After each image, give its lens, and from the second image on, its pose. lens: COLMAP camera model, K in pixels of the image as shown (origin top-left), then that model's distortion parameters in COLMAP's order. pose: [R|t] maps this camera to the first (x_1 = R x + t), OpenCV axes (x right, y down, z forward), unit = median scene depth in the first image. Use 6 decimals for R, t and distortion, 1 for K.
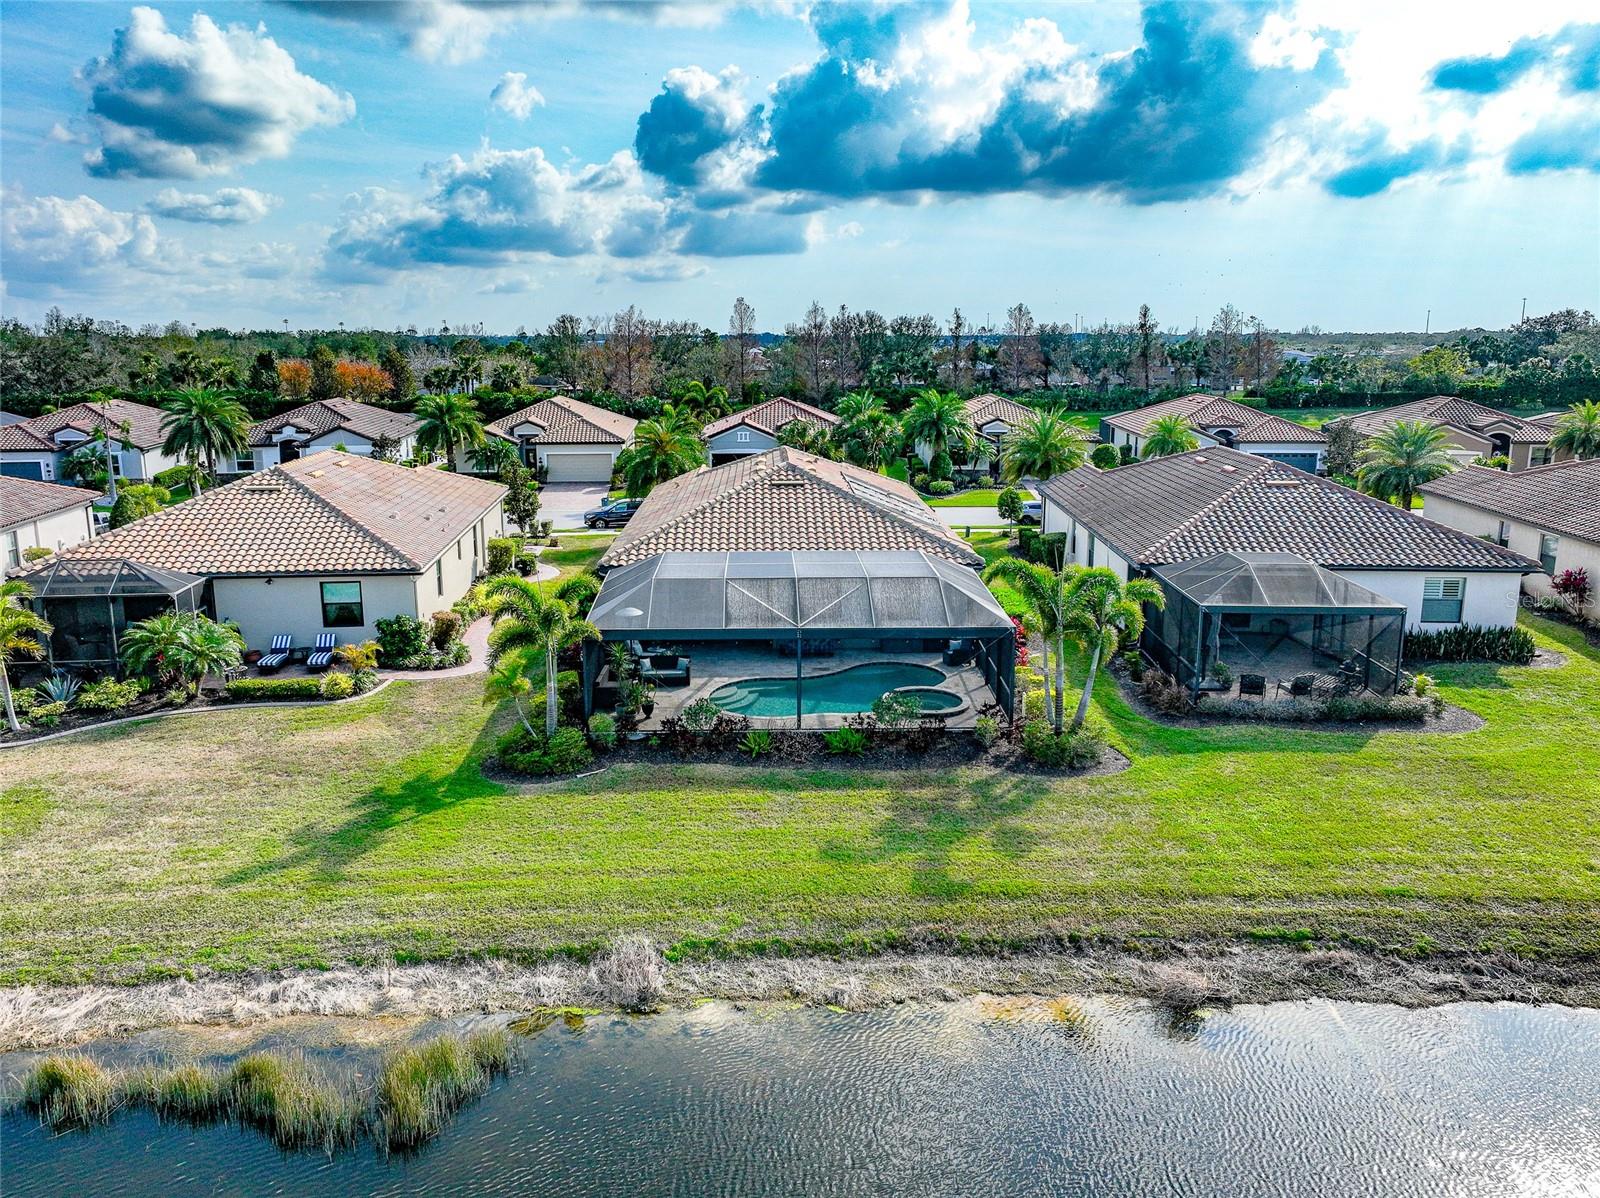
lens RADIAL K [[1106.7, 0, 800.0], [0, 1106.7, 599.0], [0, 0, 1]] dist [-0.002016, 0.000912]
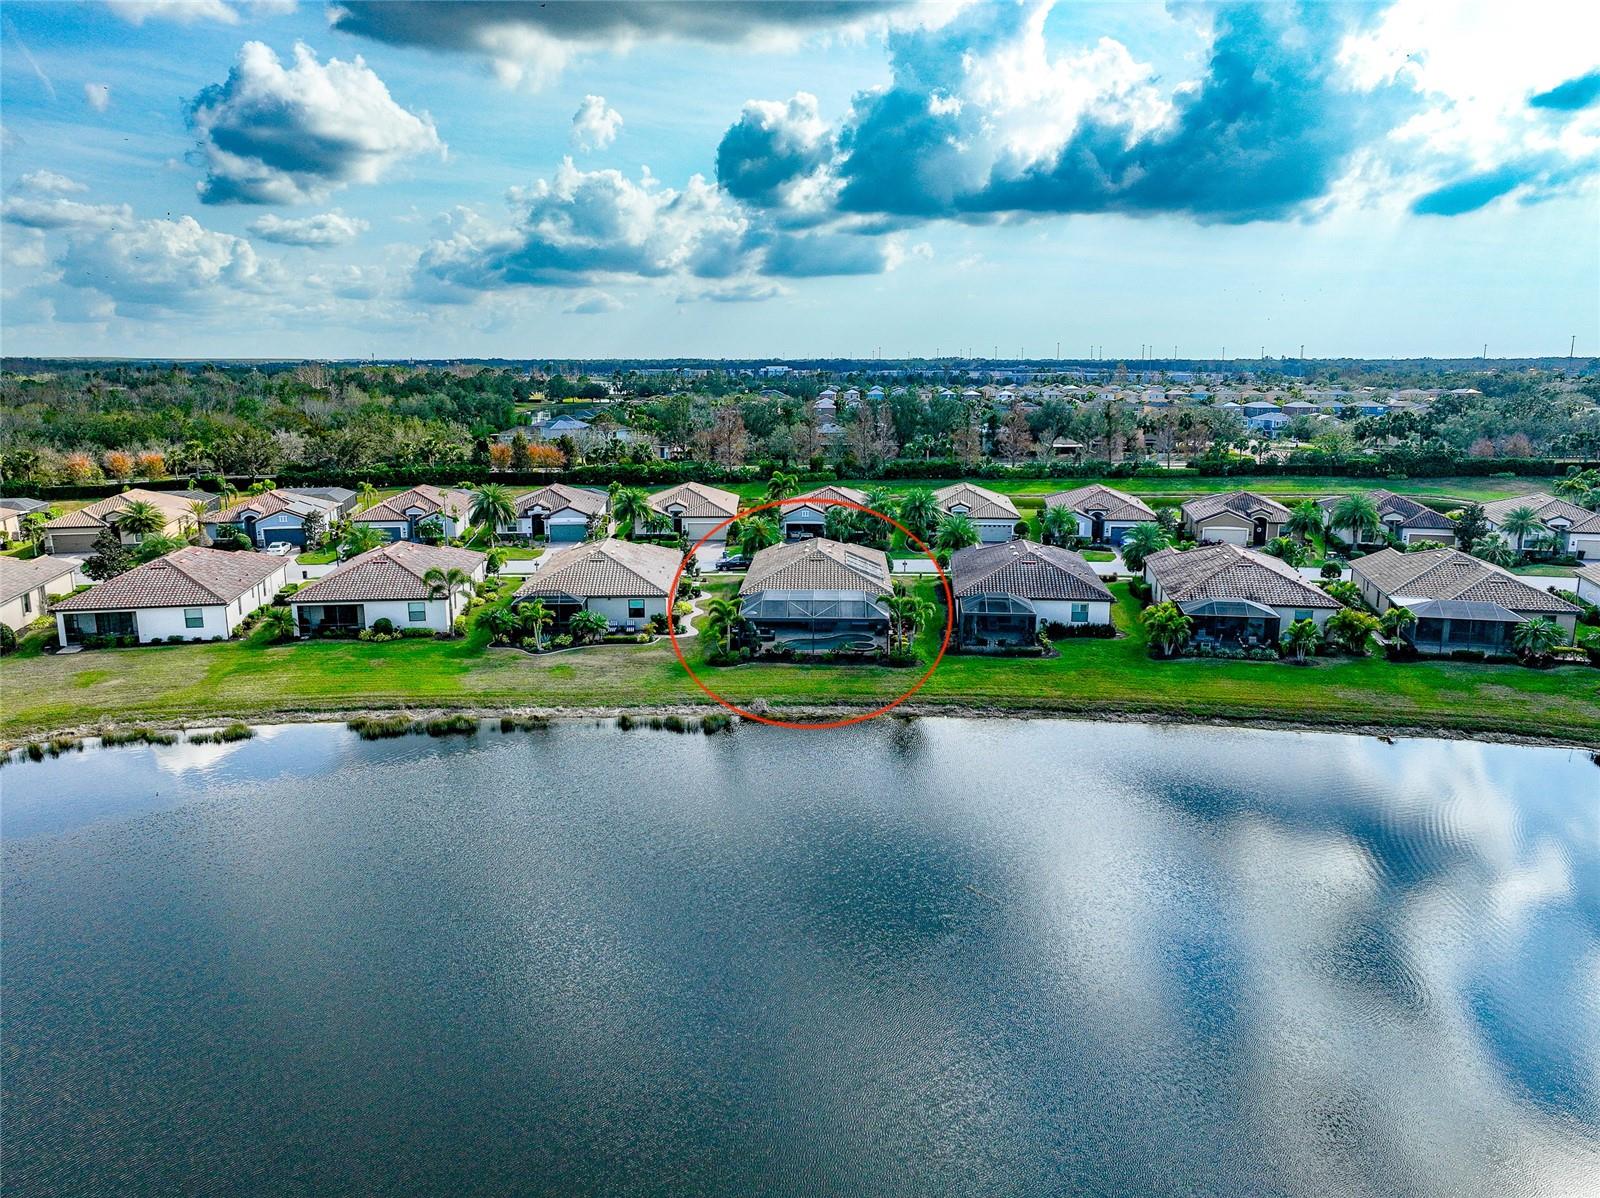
lens RADIAL K [[1116.5, 0, 800.0], [0, 1116.5, 599.0], [0, 0, 1]] dist [0.485529, 0.000300]
pose [[0.997598, 0.012313, -0.068170, 0.086636], [-0.013393, 0.999792, -0.015402, 0.011798], [0.067966, 0.016278, 0.997555, -1.019014]]
